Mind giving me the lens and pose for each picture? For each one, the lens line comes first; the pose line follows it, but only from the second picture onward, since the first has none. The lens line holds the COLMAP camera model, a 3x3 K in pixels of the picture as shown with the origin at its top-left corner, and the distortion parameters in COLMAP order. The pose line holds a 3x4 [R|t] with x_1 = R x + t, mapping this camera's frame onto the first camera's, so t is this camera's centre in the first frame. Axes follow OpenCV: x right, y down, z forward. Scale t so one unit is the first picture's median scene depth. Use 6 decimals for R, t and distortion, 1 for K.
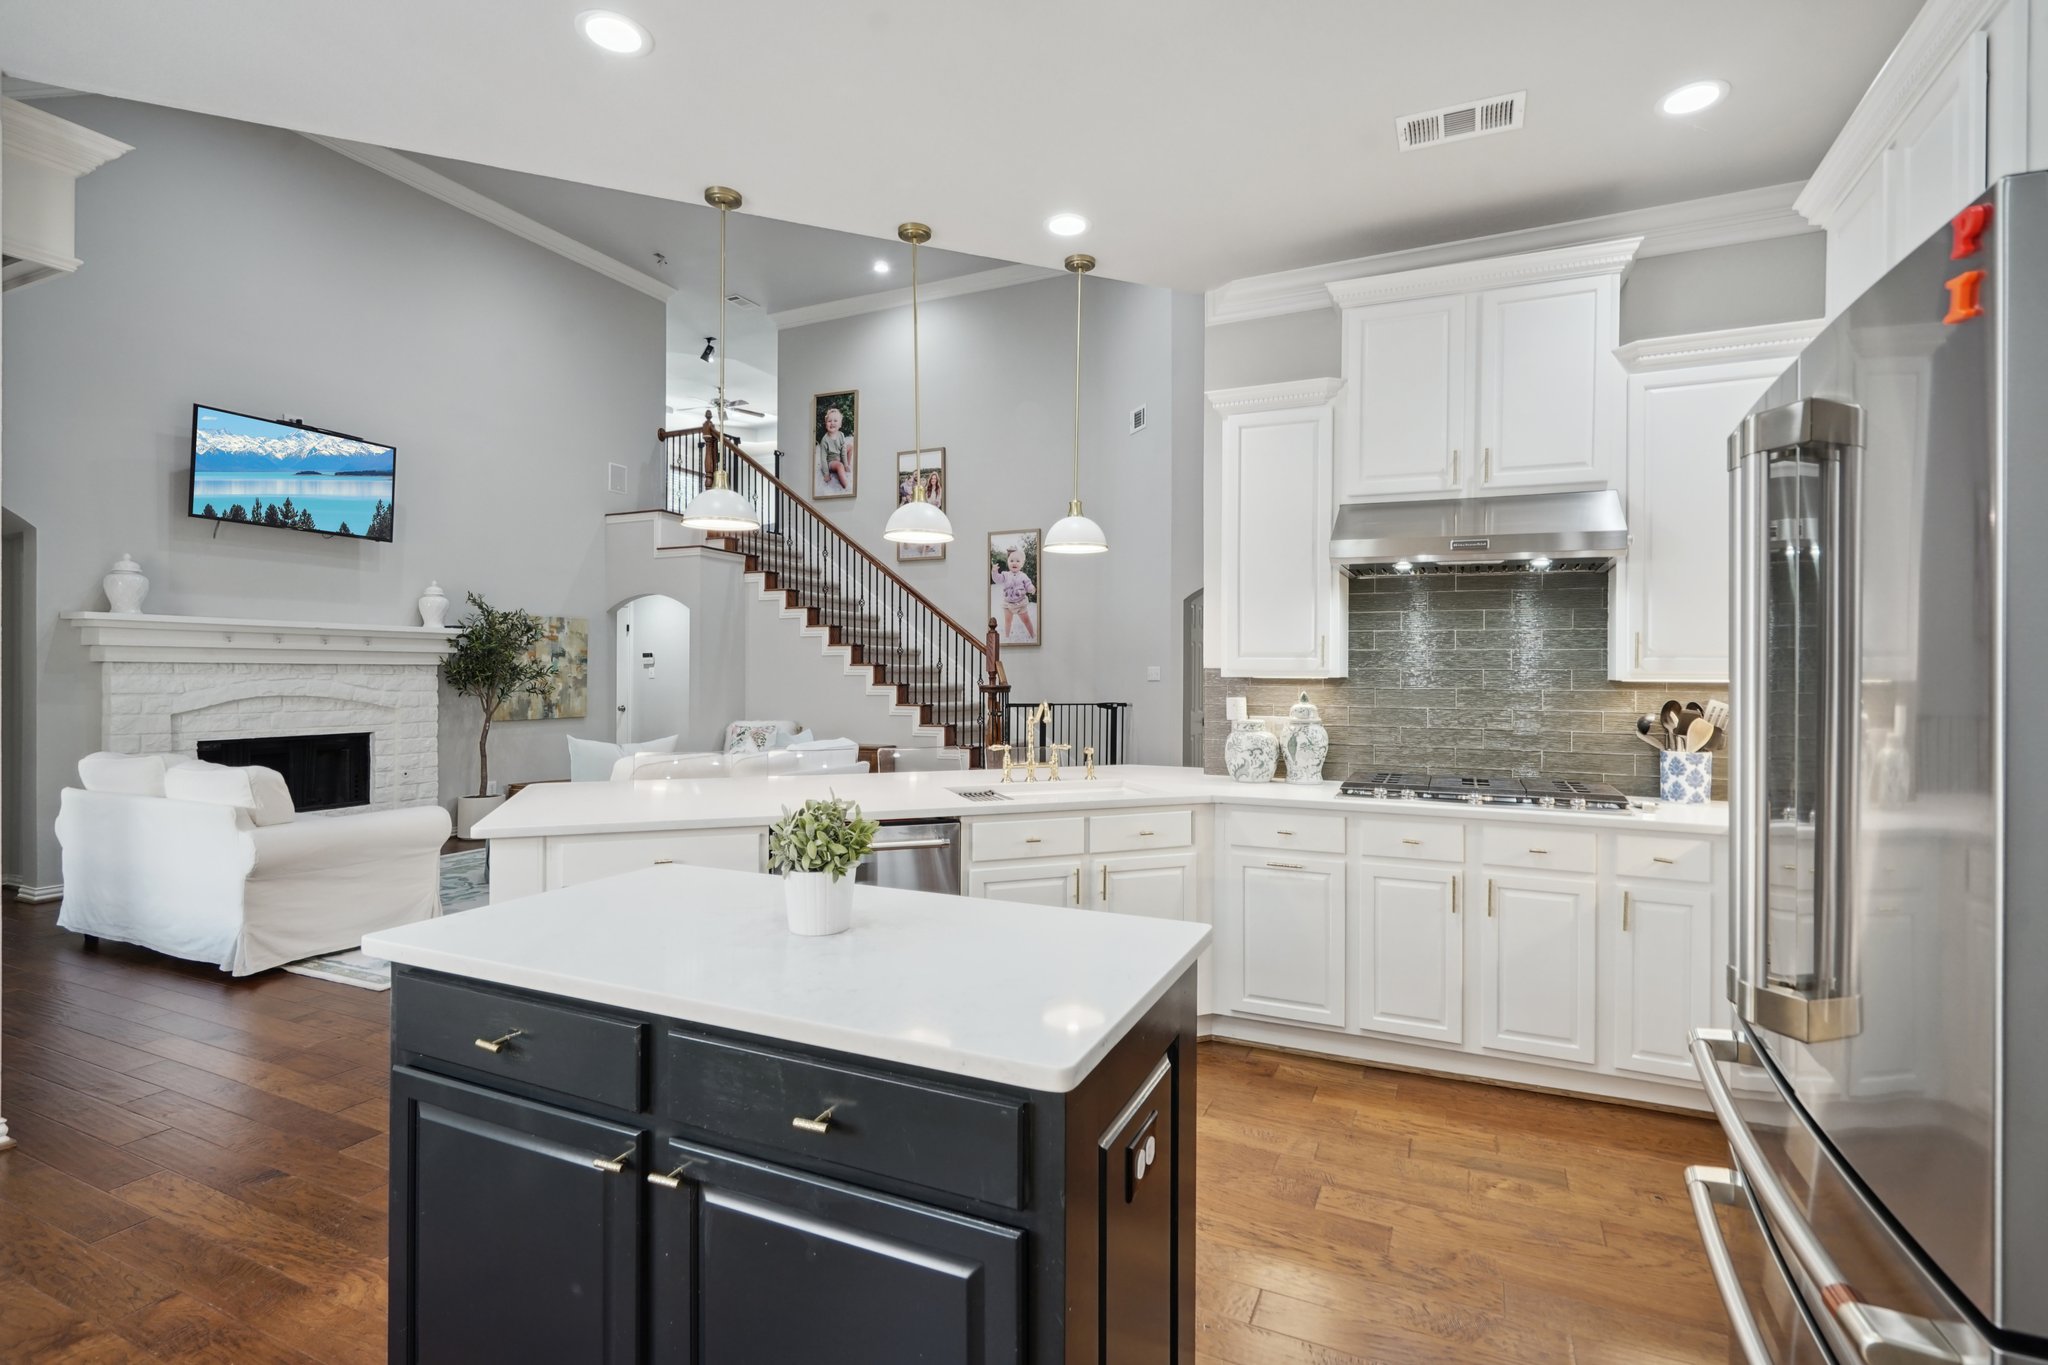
lens RADIAL K [[949.8, 0, 1038.3], [0, 949.8, 674.0], [0, 0, 1]] dist [0.000464, 0.000296]
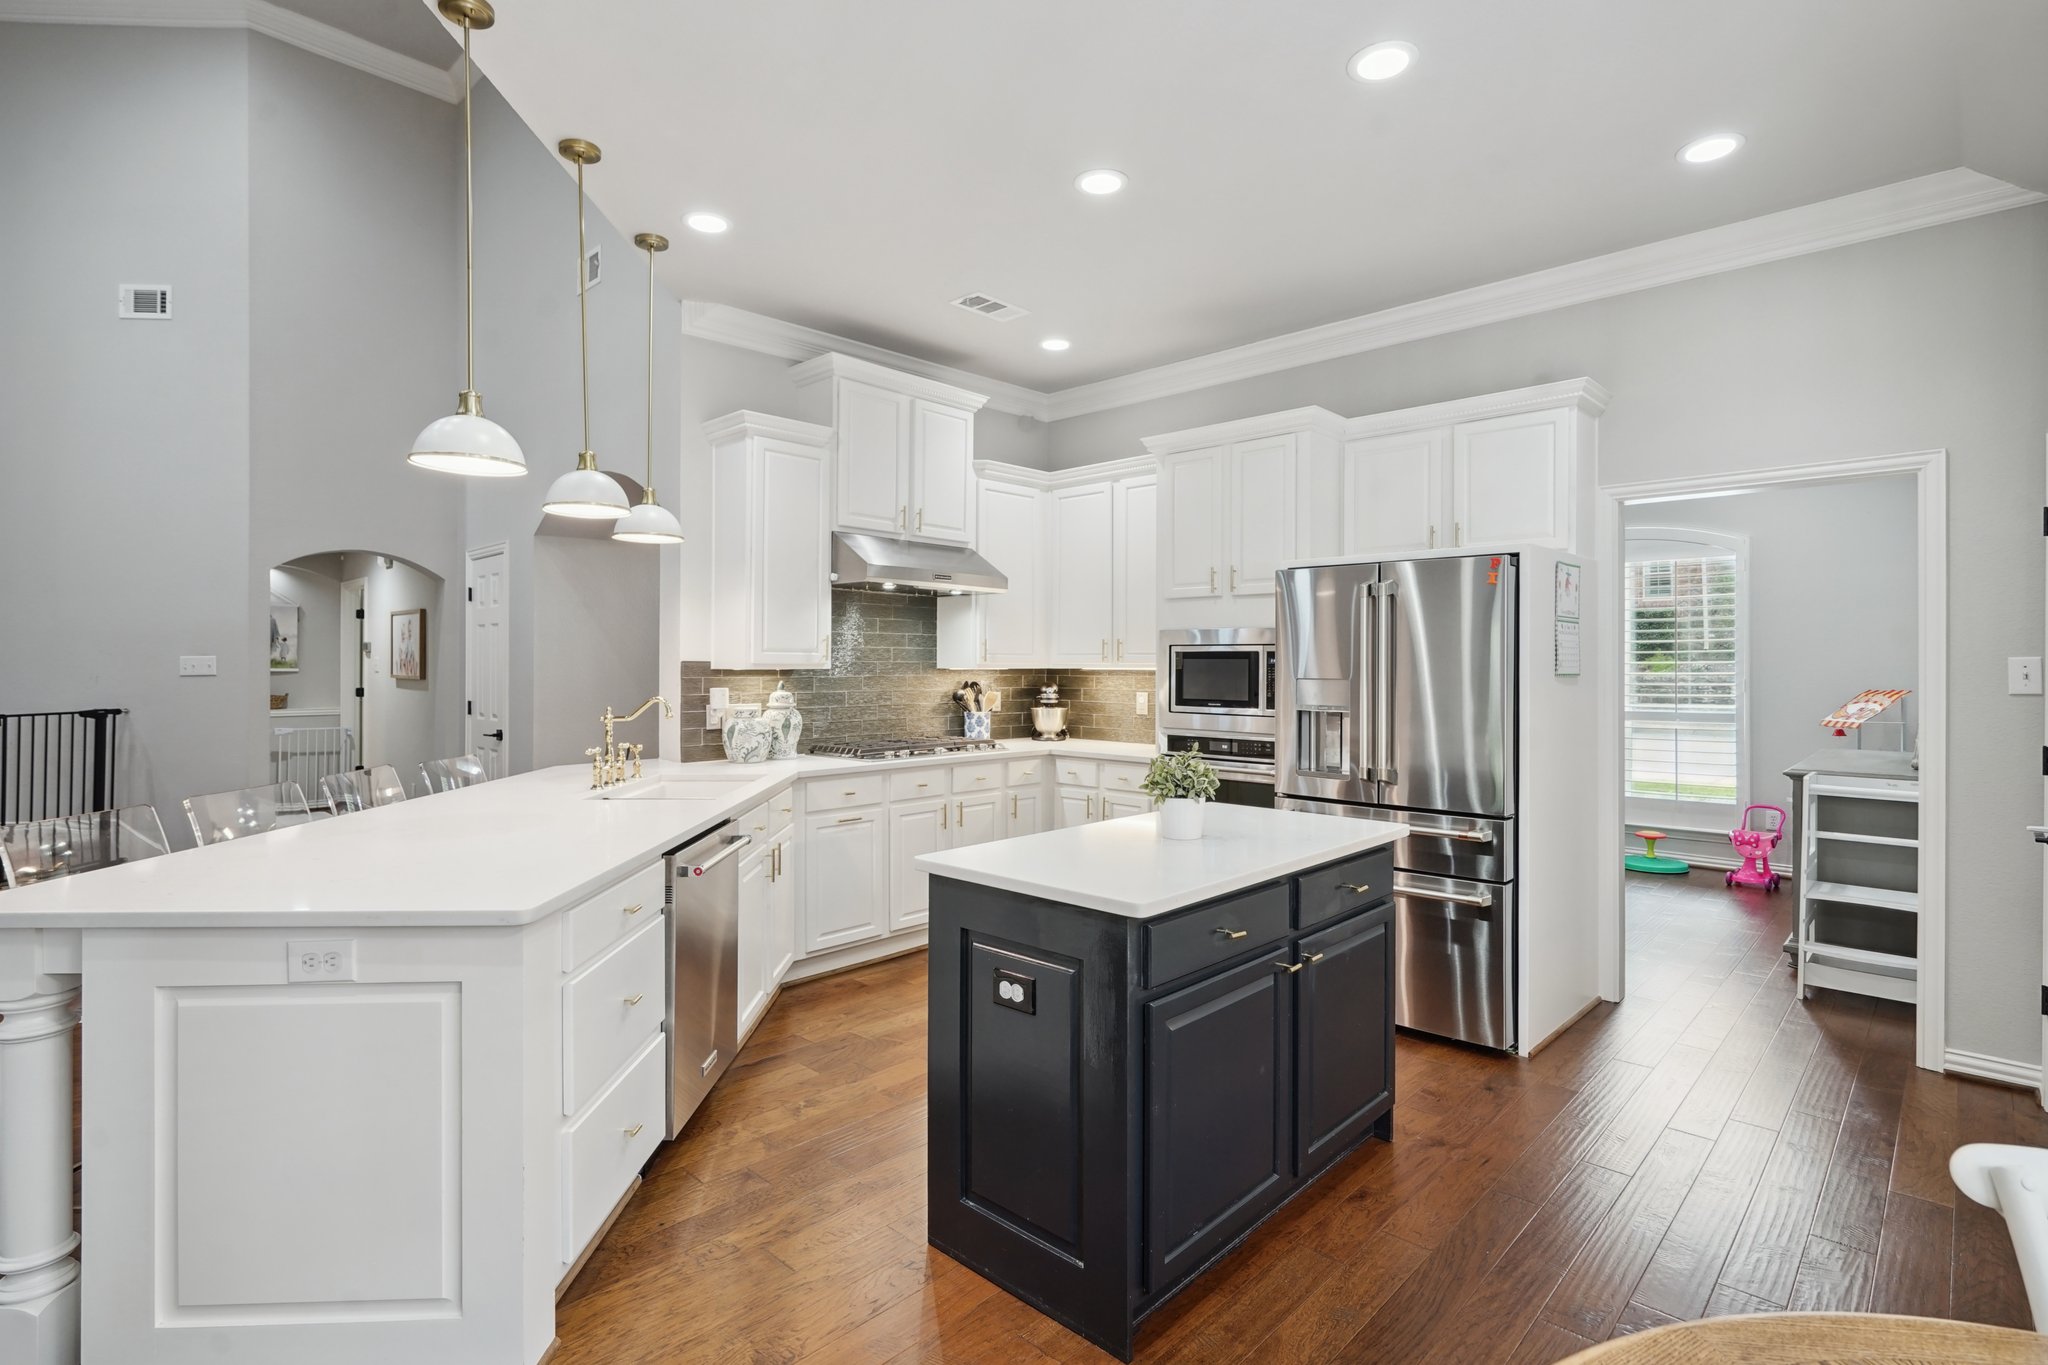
lens RADIAL K [[992.9, 0, 1038.4], [0, 992.9, 661.4], [0, 0, 1]] dist [-0.001578, -0.000212]
pose [[0.322860, -0.002952, 0.946442, -0.408479], [0.002795, 0.999994, 0.002166, -0.004018], [-0.946443, 0.001946, 0.322866, 0.157263]]
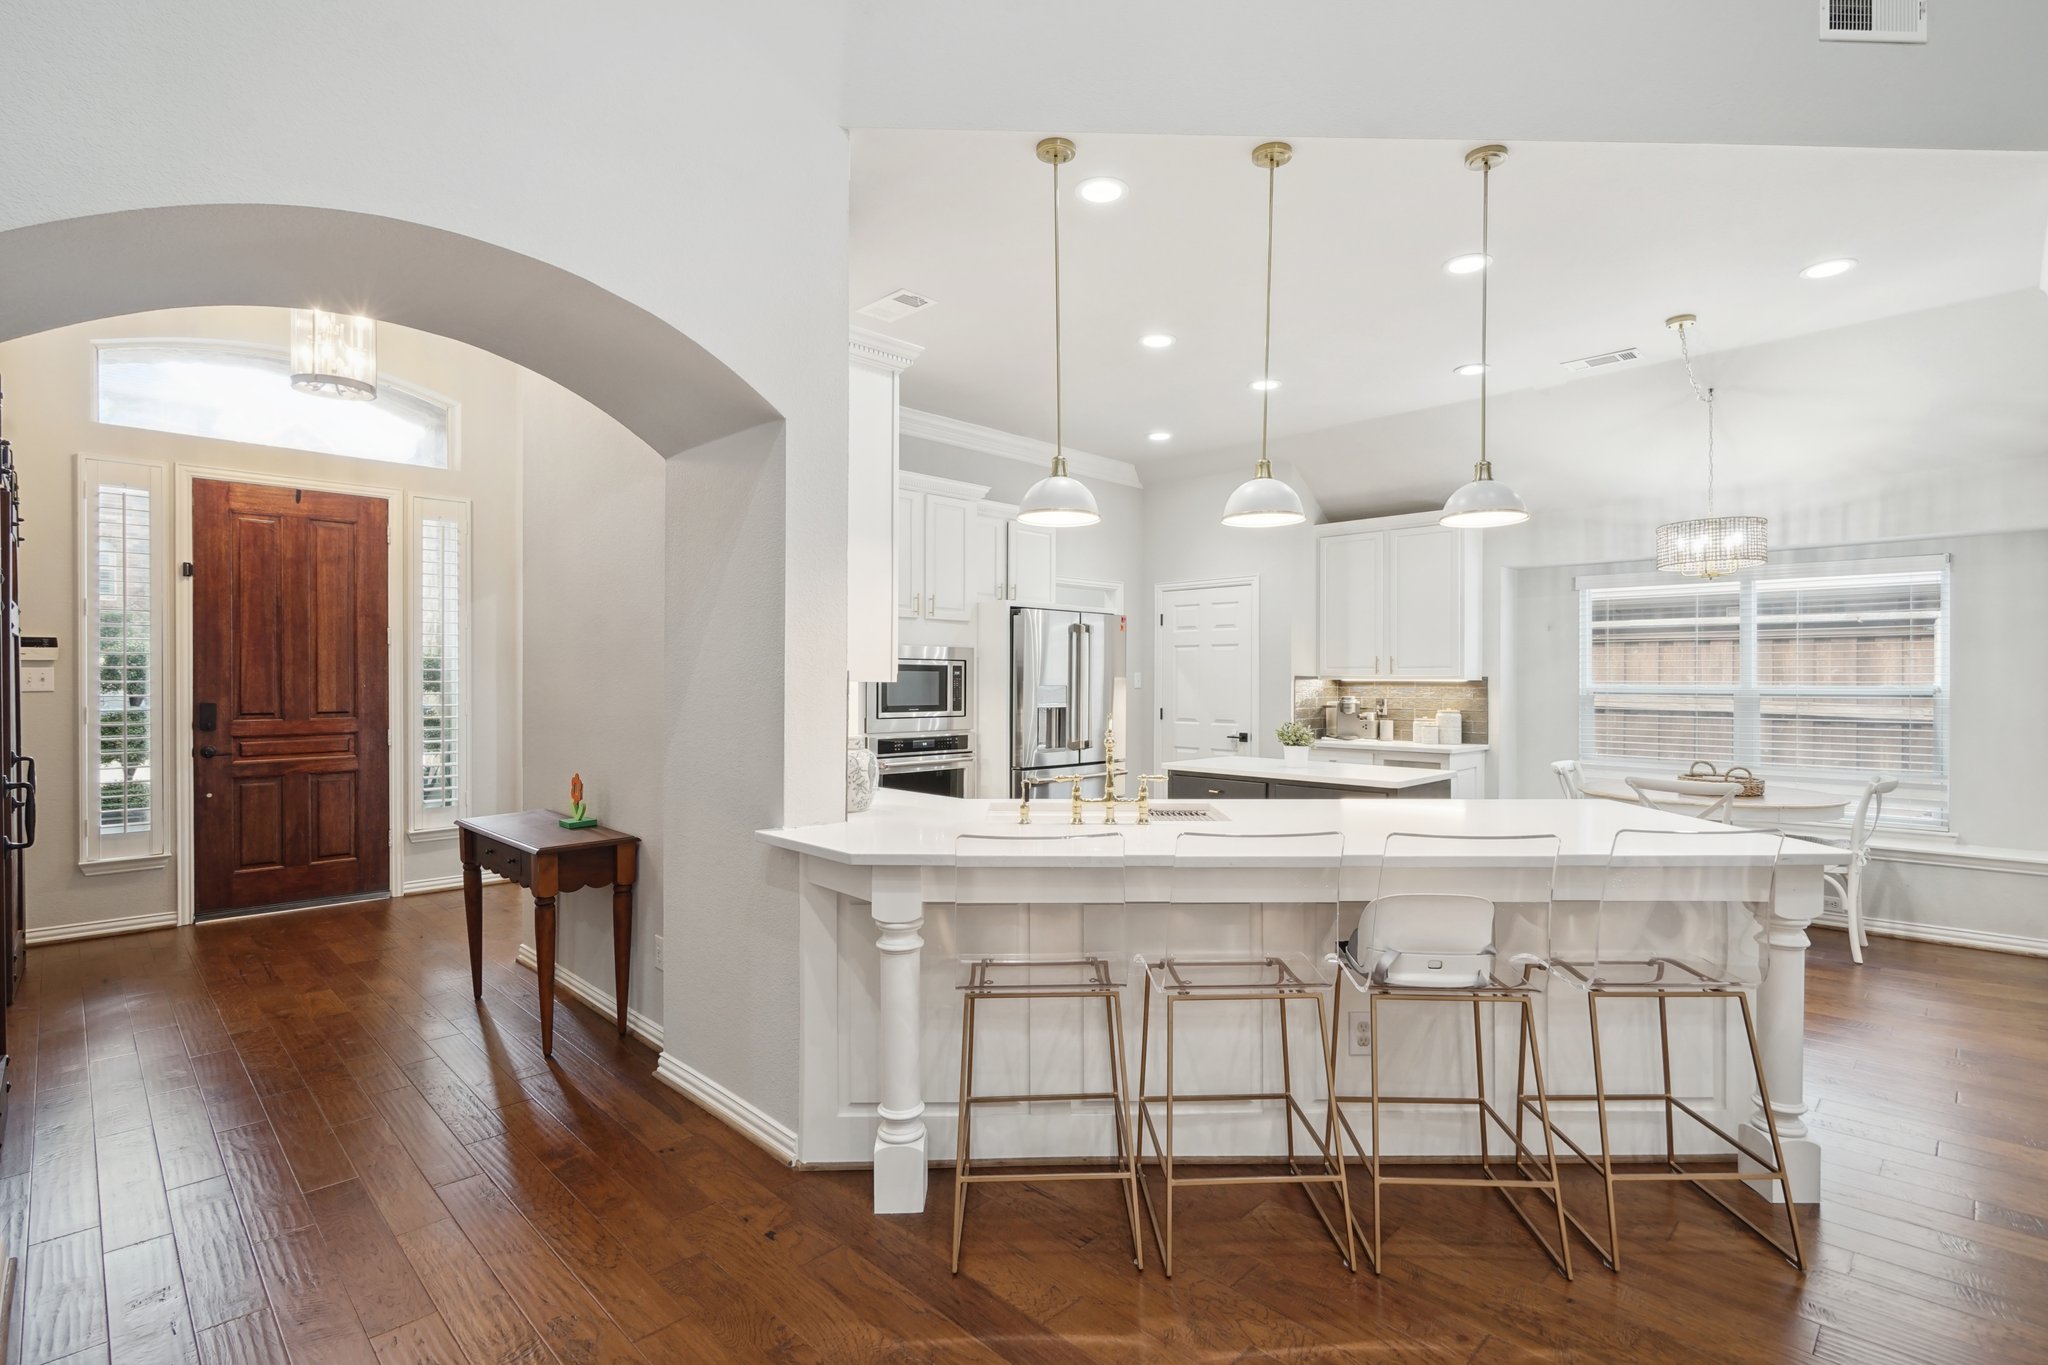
lens RADIAL K [[971.9, 0, 1044.4], [0, 971.9, 678.9], [0, 0, 1]] dist [0.000441, 0.000345]
pose [[-0.940246, -0.007874, 0.340406, -0.114221], [-0.006117, 0.999962, 0.006236, -0.003133], [-0.340442, 0.003781, -0.940258, 0.913763]]
